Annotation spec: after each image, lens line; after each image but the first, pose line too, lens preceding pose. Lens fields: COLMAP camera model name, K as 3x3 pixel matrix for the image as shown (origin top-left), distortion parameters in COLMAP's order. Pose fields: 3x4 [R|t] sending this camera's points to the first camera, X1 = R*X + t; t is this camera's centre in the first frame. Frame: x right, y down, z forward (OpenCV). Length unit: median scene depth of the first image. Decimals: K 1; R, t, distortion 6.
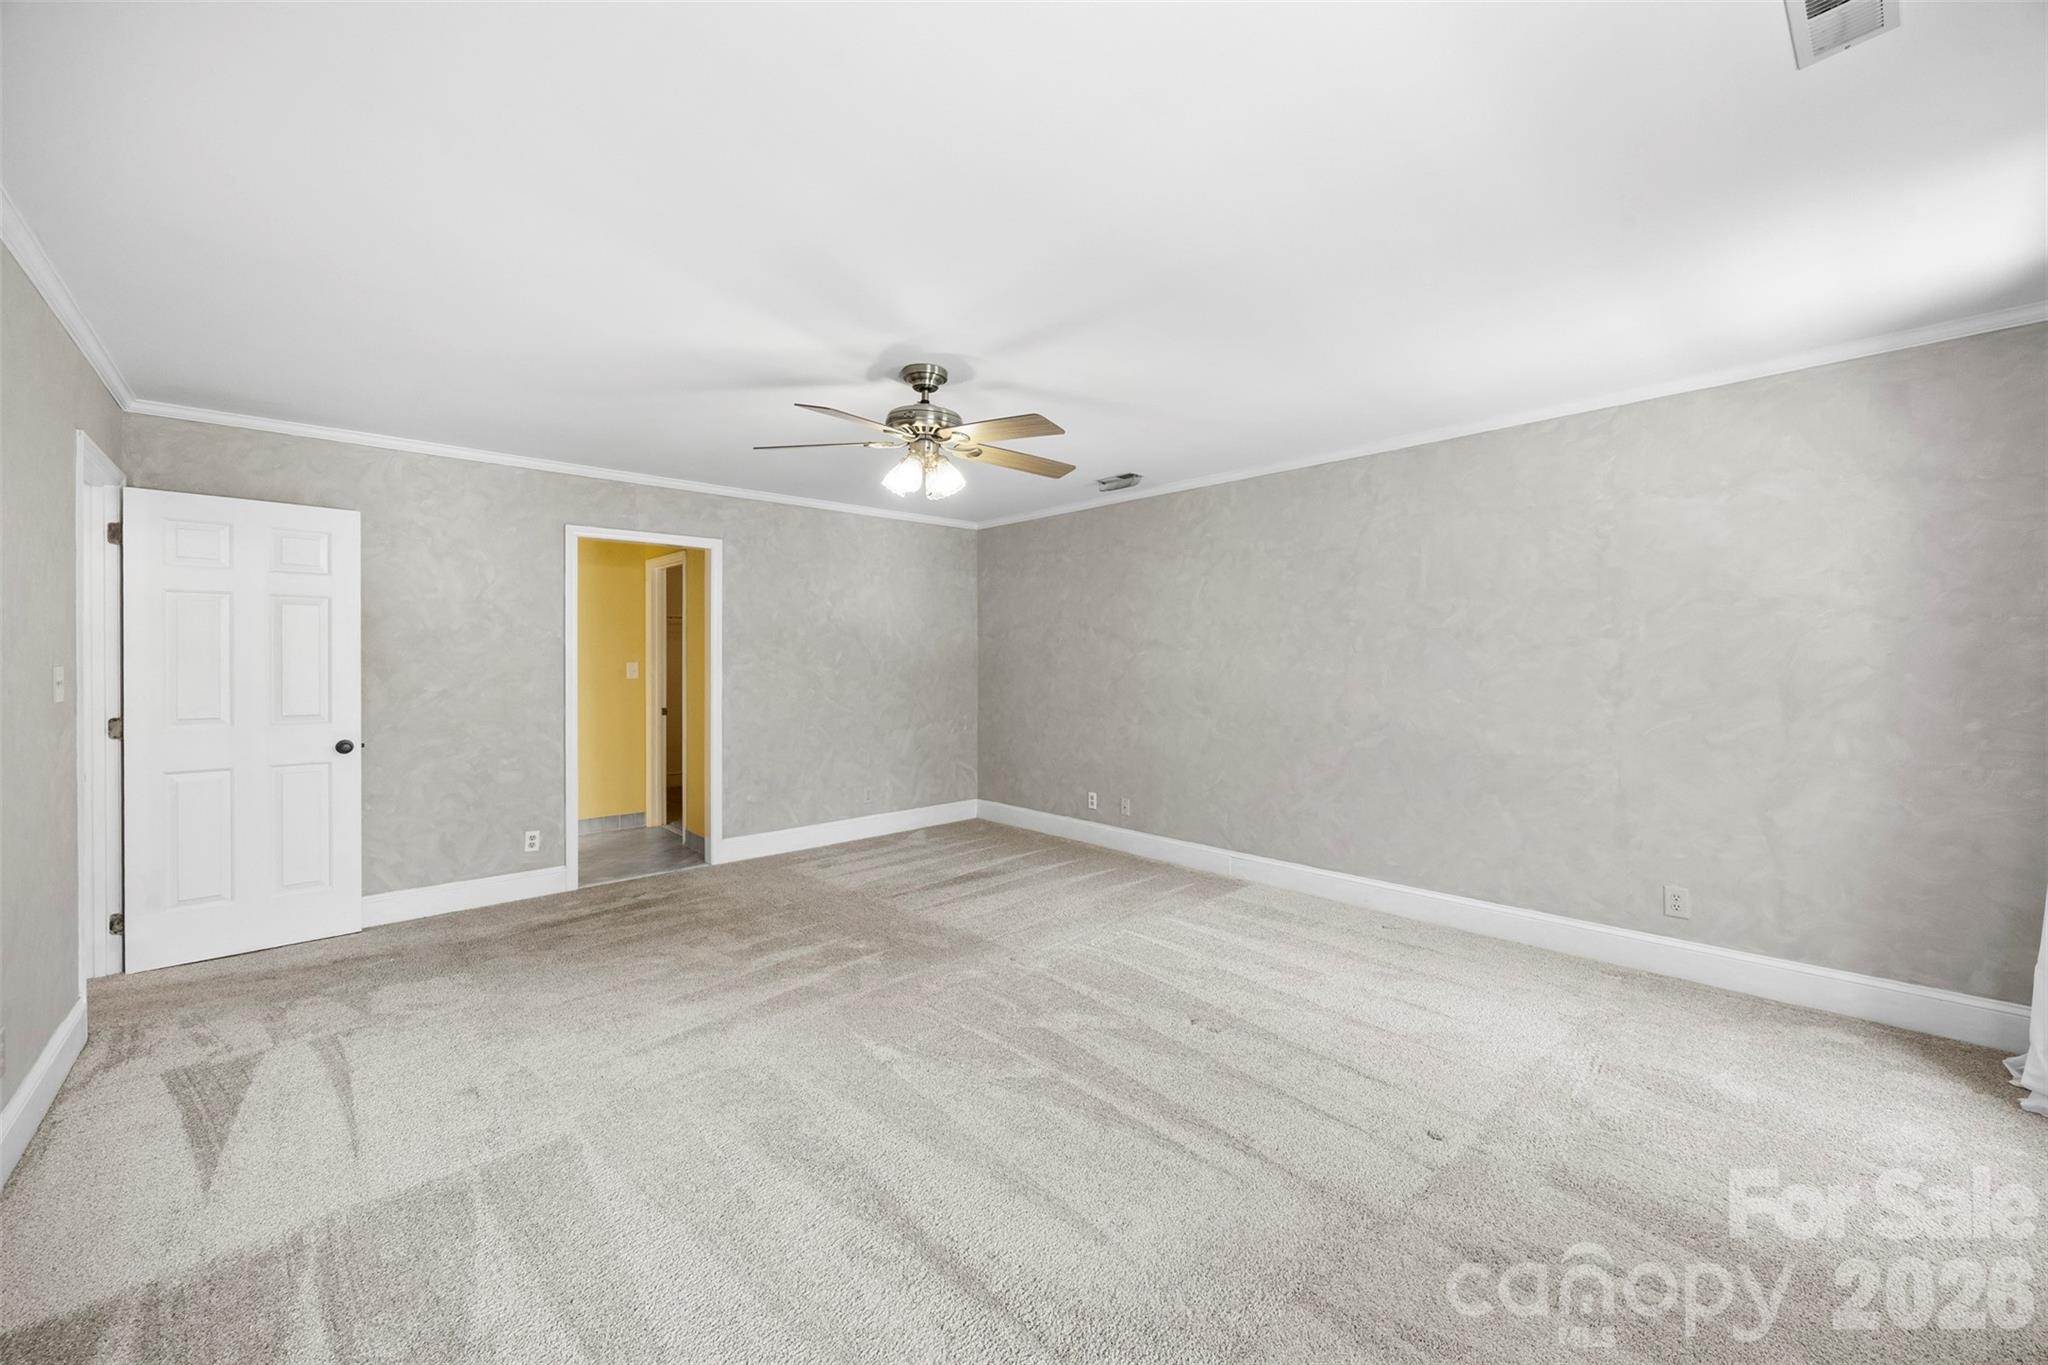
lens RADIAL K [[794.6, 0, 1039.6], [0, 794.6, 675.4], [0, 0, 1]] dist [-0.000049, 0.000427]
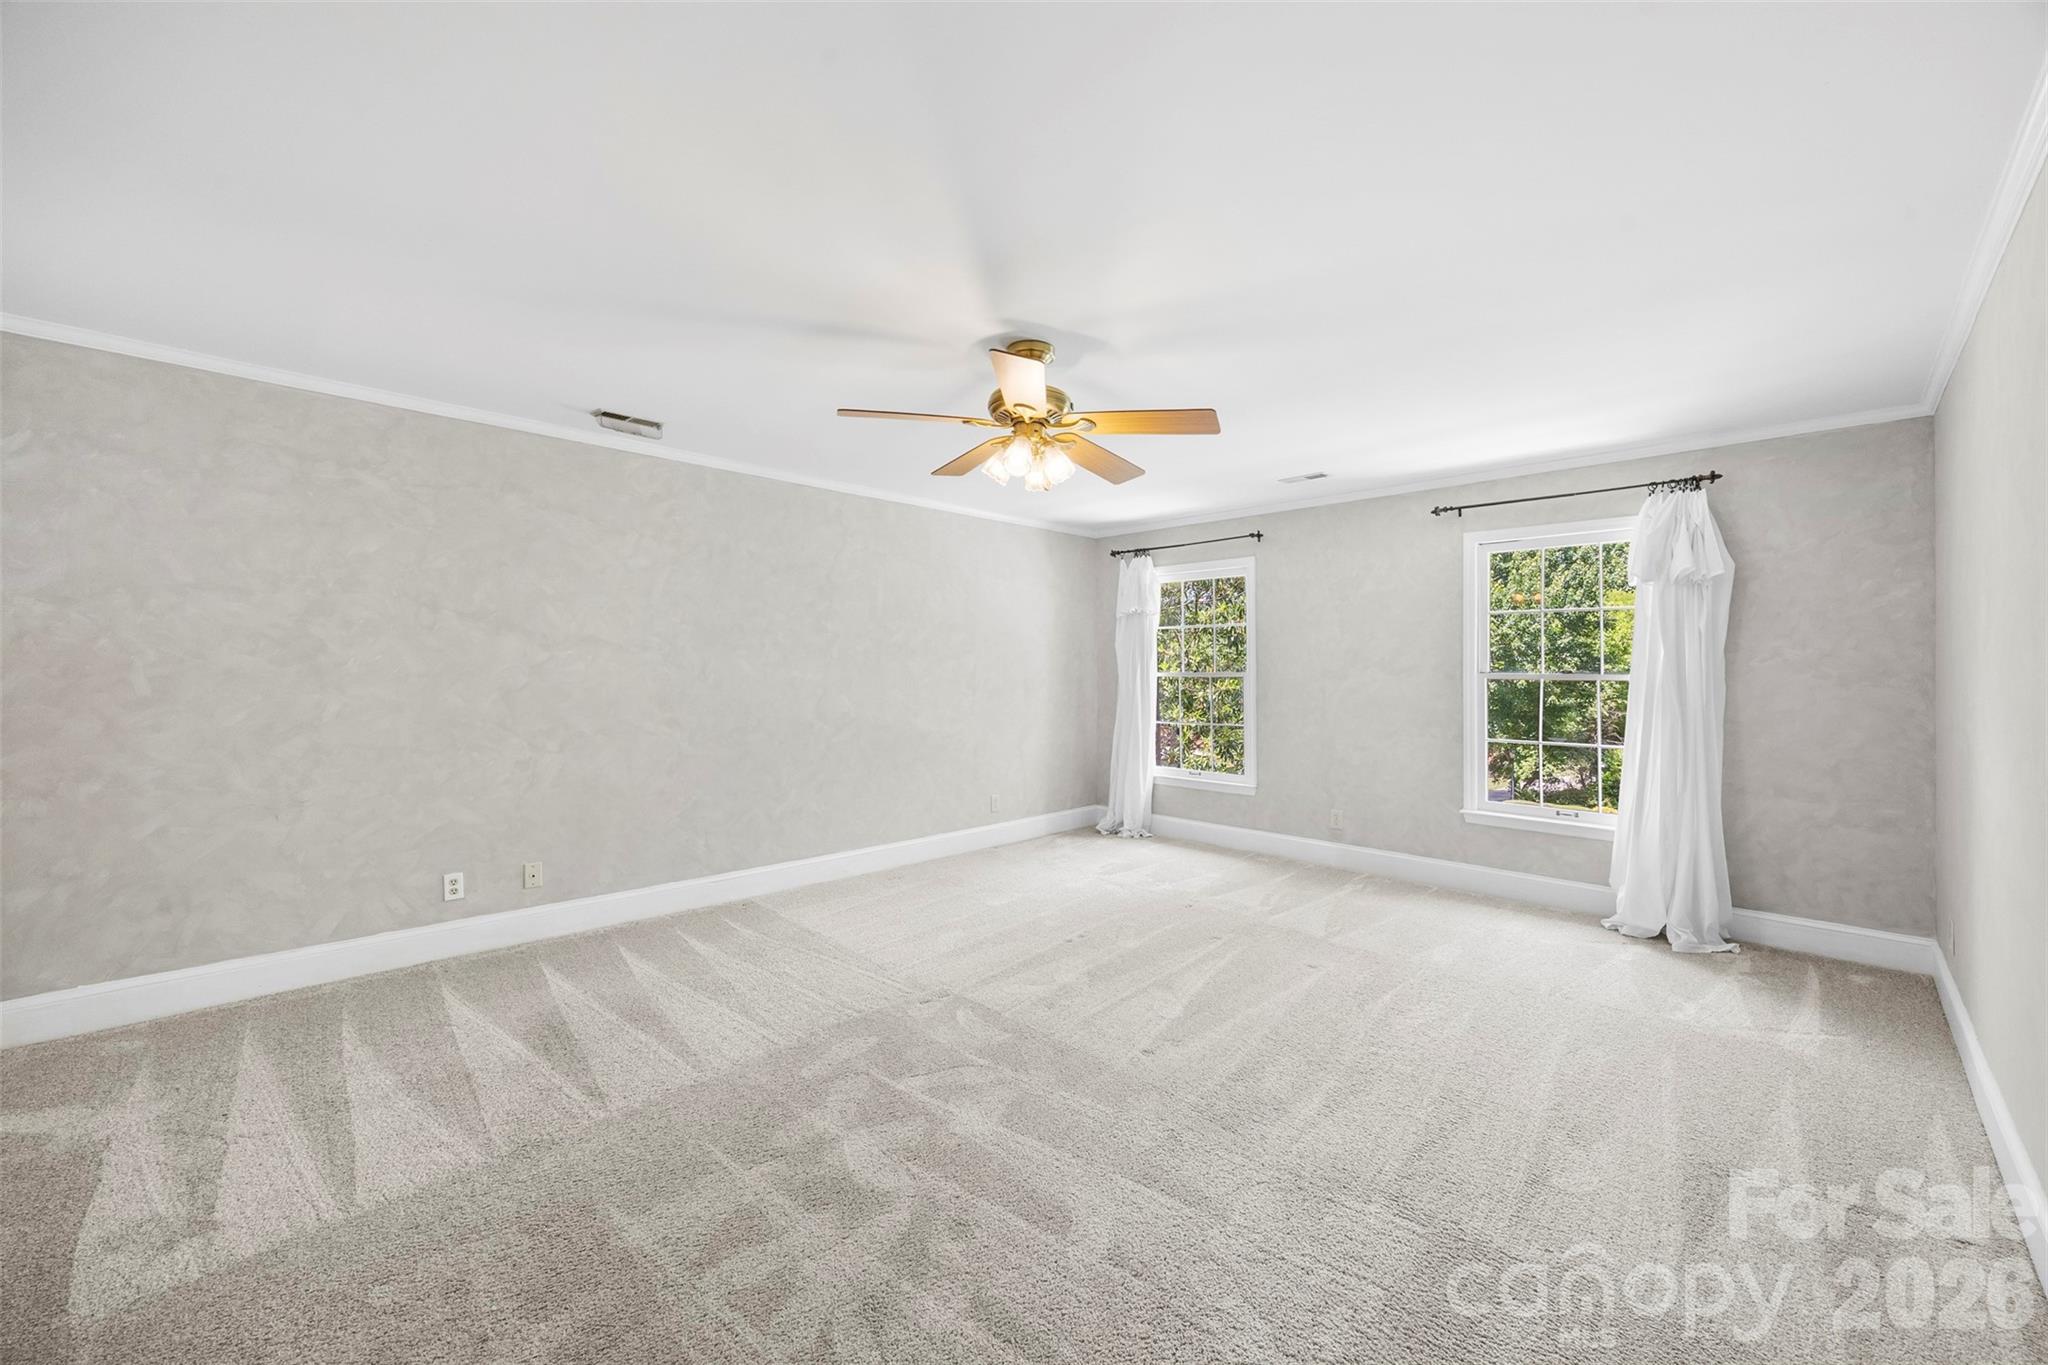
lens RADIAL K [[794.6, 0, 1039.9], [0, 794.6, 673.2], [0, 0, 1]] dist [-0.000049, 0.000427]
pose [[-0.037467, -0.005896, 0.999280, -0.745449], [0.004823, 0.999970, 0.006081, -0.014478], [-0.999286, 0.005047, -0.037438, 0.725145]]
